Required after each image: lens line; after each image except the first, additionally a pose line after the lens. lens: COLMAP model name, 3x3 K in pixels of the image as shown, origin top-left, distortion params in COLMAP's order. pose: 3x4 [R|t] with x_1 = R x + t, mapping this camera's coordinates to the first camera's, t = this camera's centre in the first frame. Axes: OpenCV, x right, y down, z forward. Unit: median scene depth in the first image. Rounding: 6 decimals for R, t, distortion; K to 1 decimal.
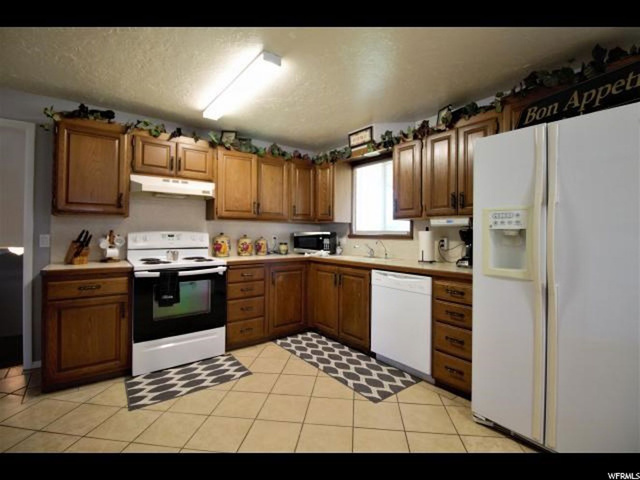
lens RADIAL K [[303.7, 0, 320.5], [0, 303.7, 228.4], [0, 0, 1]] dist [-0.008421, -0.000638]
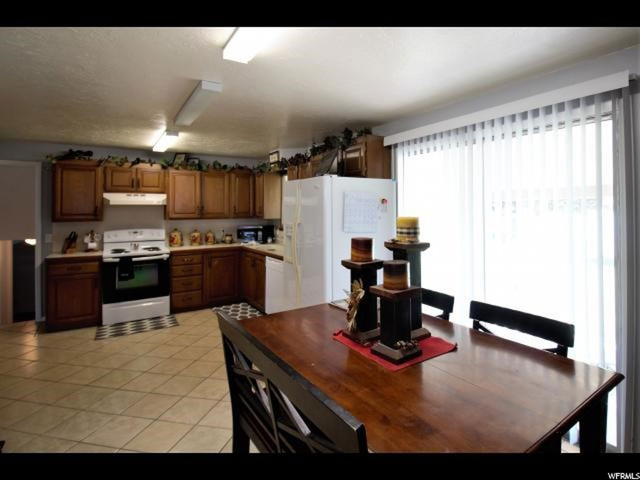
lens RADIAL K [[320.8, 0, 320.3], [0, 320.8, 208.5], [0, 0, 1]] dist [-0.000320, -0.000088]
pose [[0.998313, -0.011697, -0.056878, 0.506076], [0.011686, 0.999932, -0.000514, -0.085223], [0.056880, -0.000151, 0.998381, -0.496754]]
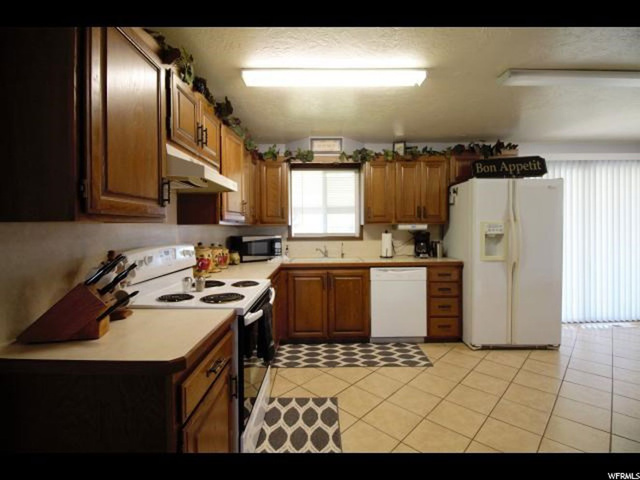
lens RADIAL K [[303.7, 0, 320.5], [0, 303.7, 228.4], [0, 0, 1]] dist [-0.008421, -0.000638]
pose [[0.607283, -0.016247, 0.794319, -0.873004], [-0.000125, 0.999789, 0.020546, -0.039851], [-0.794485, -0.012576, 0.607153, 0.449124]]
